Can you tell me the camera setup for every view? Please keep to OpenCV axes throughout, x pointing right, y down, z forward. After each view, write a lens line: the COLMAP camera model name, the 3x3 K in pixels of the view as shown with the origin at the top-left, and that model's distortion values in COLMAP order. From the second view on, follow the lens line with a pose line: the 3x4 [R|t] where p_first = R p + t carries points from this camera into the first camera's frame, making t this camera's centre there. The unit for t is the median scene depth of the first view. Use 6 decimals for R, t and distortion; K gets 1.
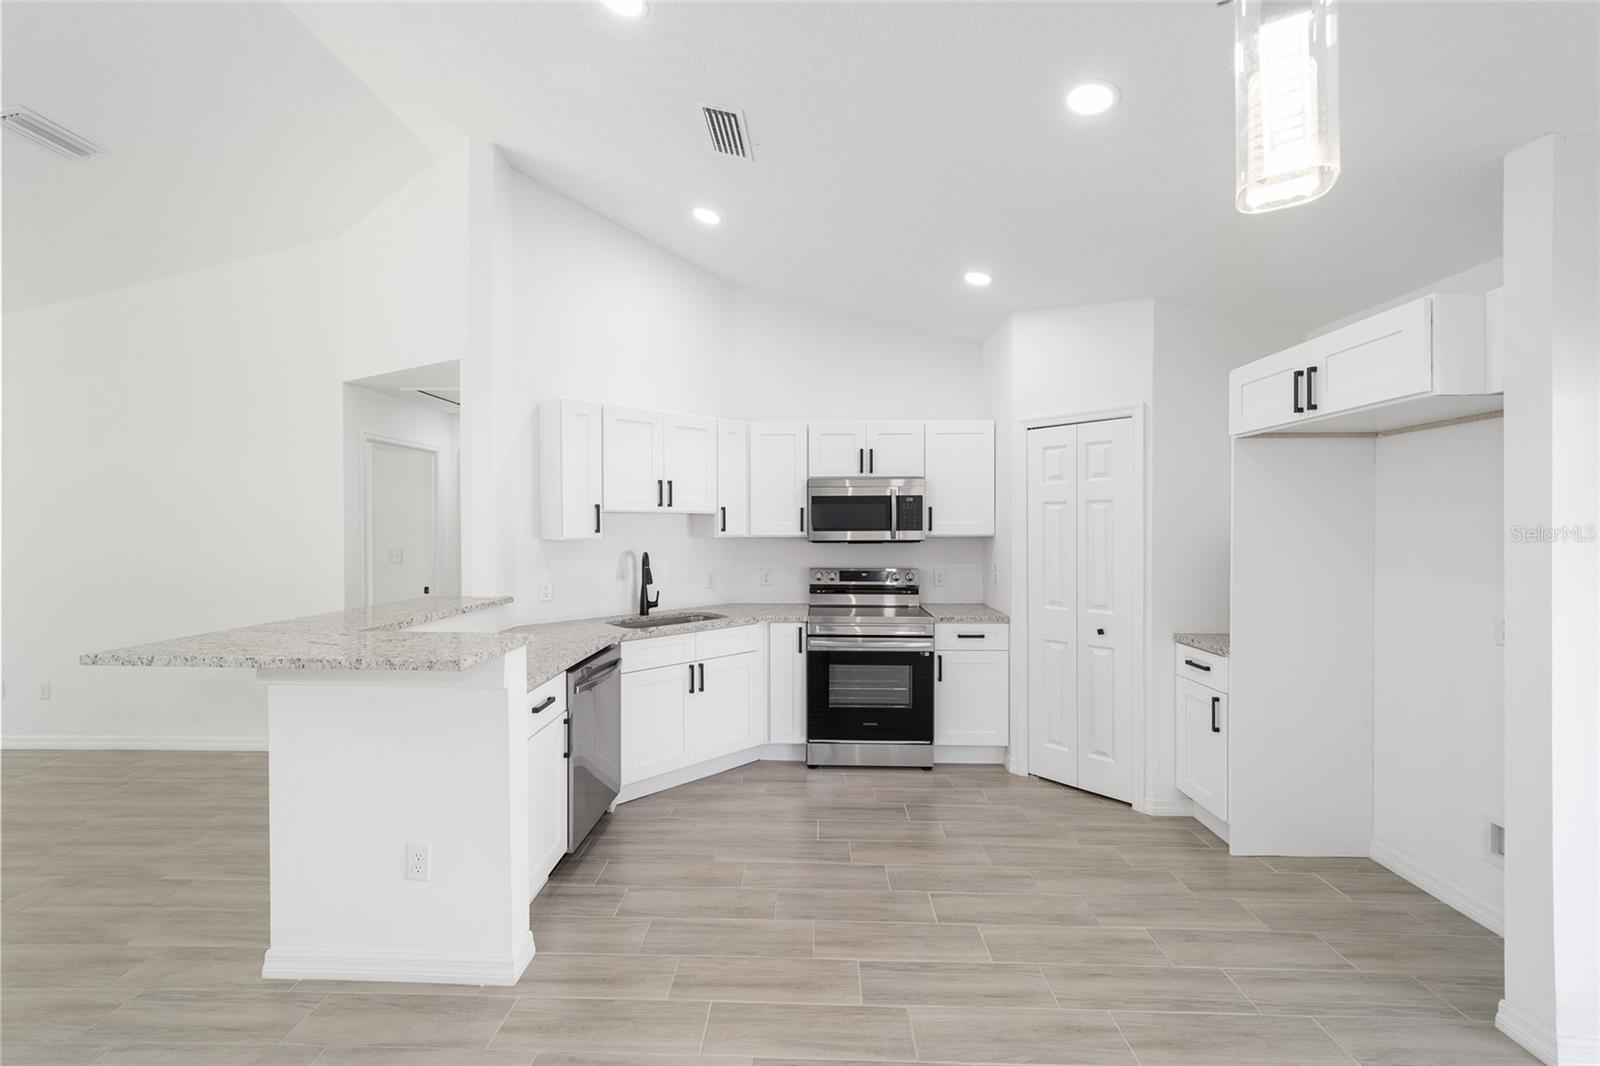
lens RADIAL K [[635.2, 0, 801.4], [0, 635.2, 530.5], [0, 0, 1]] dist [-0.002678, -0.000559]
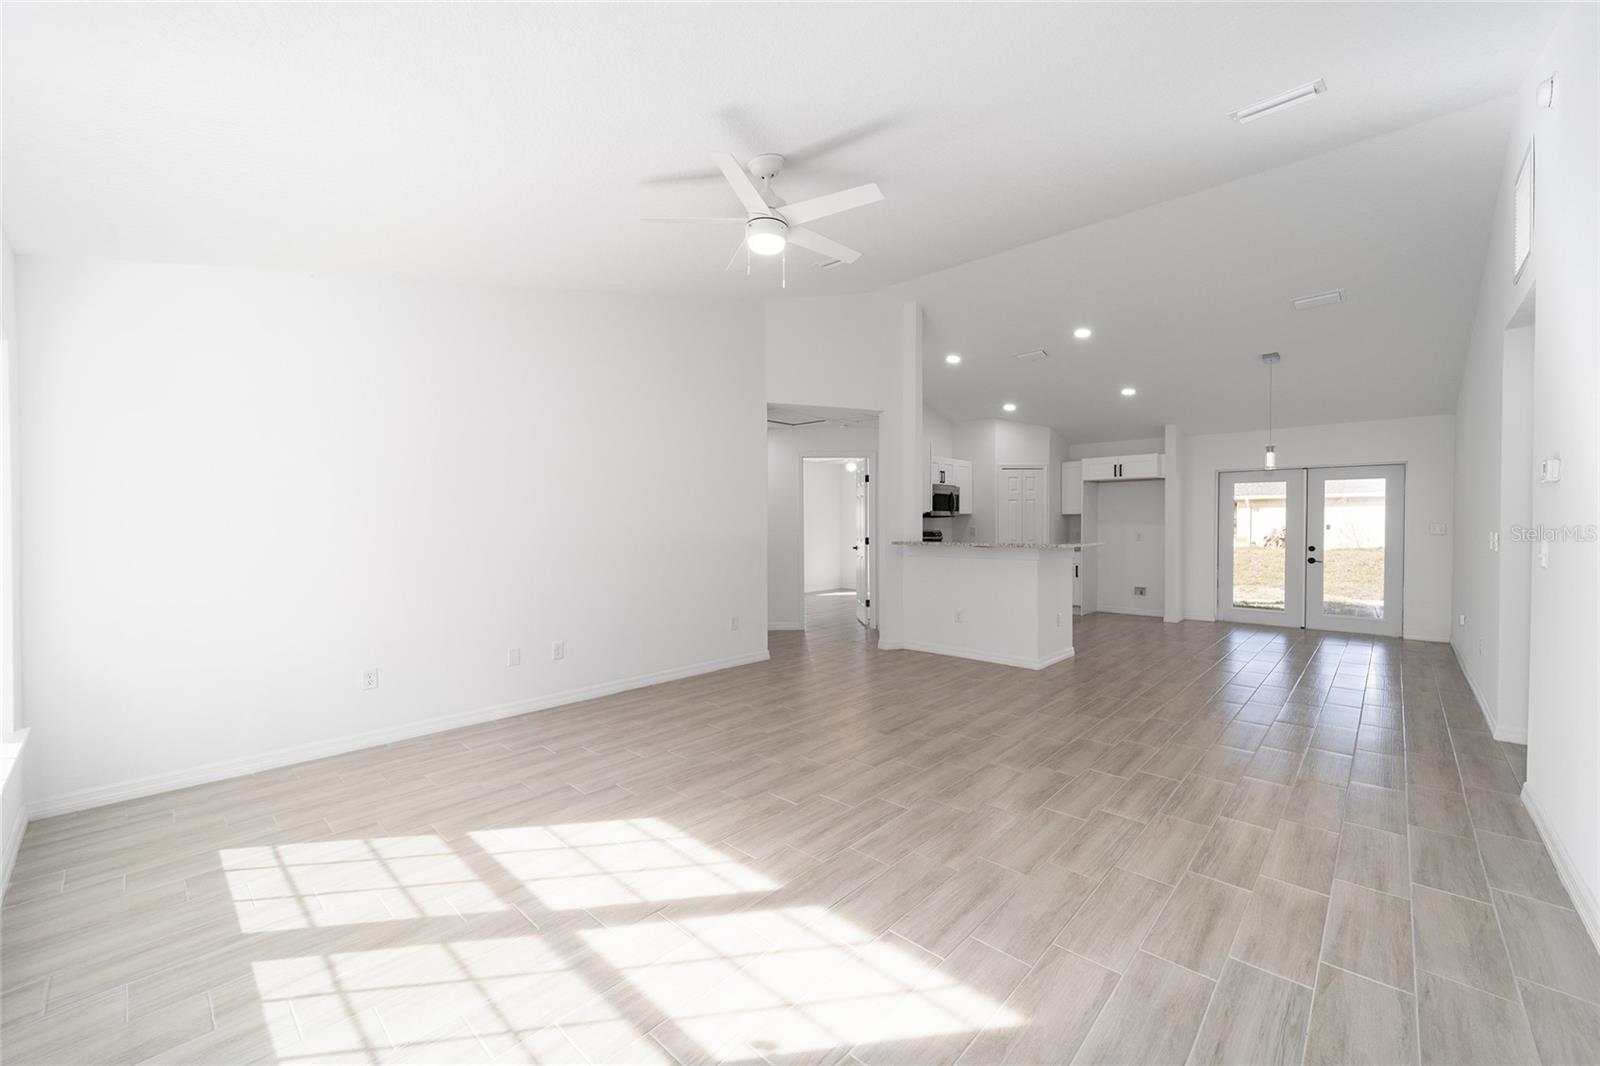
lens RADIAL K [[635.2, 0, 799.5], [0, 635.2, 532.1], [0, 0, 1]] dist [-0.002678, -0.000559]
pose [[0.655897, -0.002073, 0.754847, -1.879304], [-0.000029, 0.999996, 0.002771, 0.066666], [-0.754850, -0.001839, 0.655895, 0.017602]]
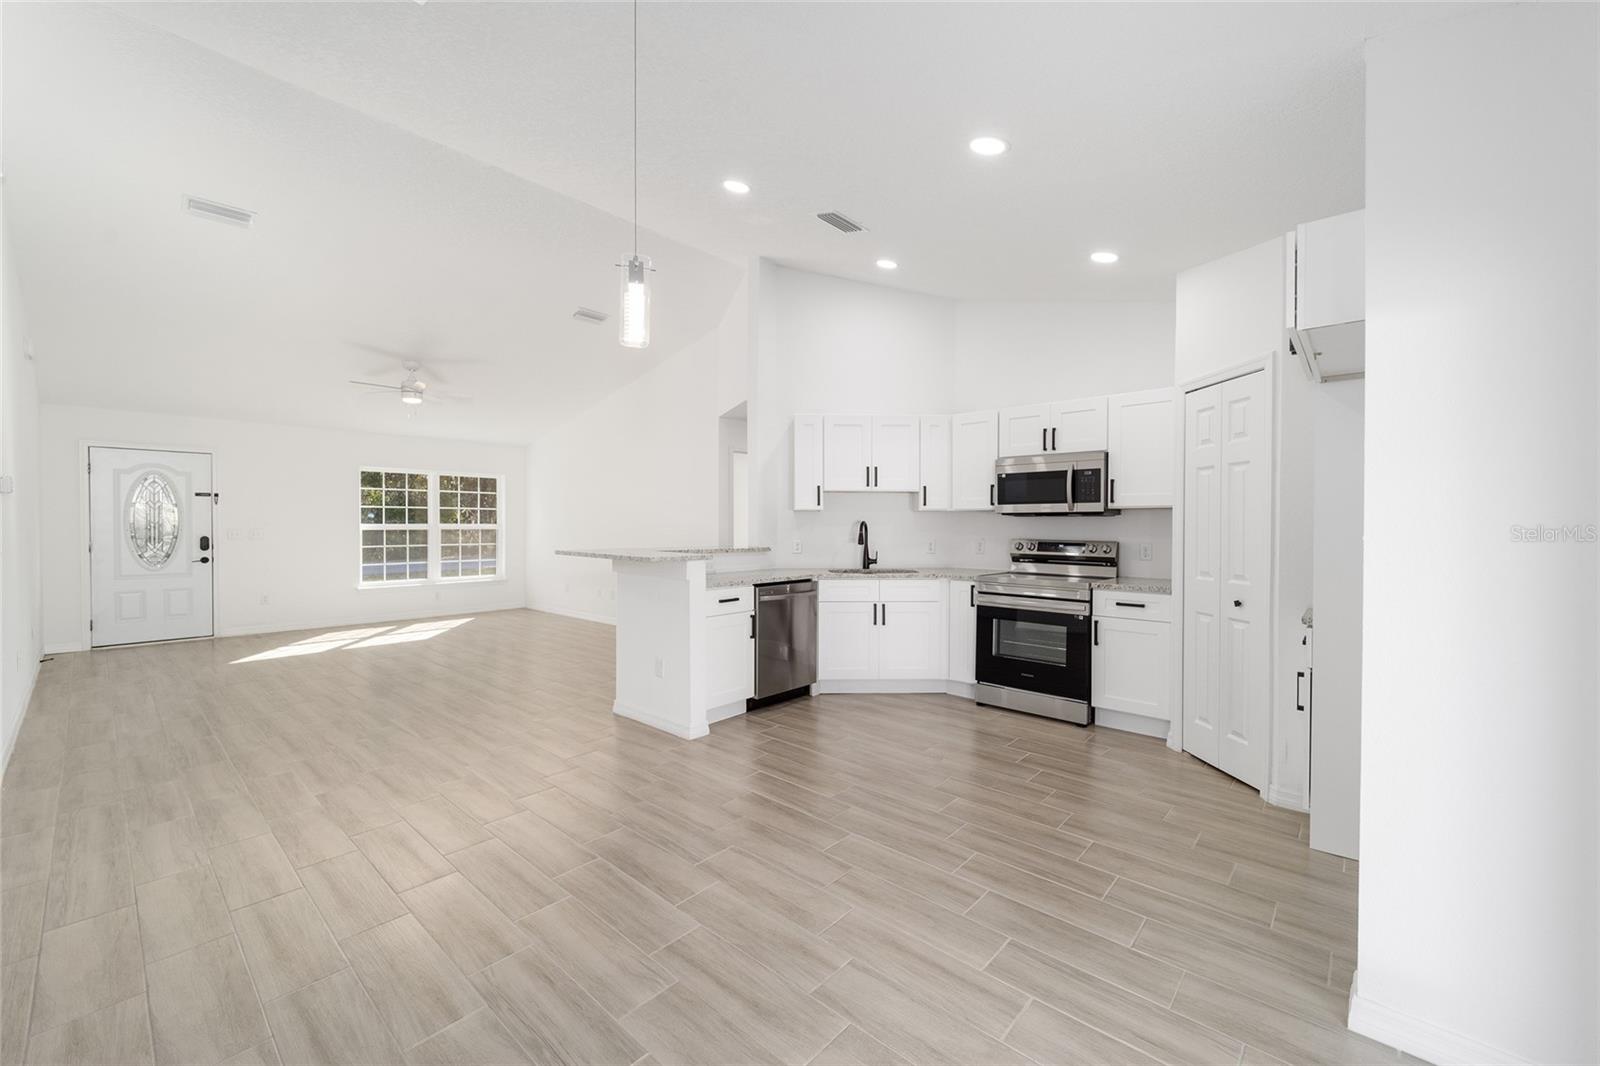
lens RADIAL K [[635.2, 0, 797.0], [0, 635.2, 529.6], [0, 0, 1]] dist [-0.002678, -0.000559]
pose [[0.764276, 0.010127, -0.644809, 0.515564], [-0.008168, 0.999949, 0.006024, 0.045259], [0.644837, 0.000663, 0.764320, -0.116131]]
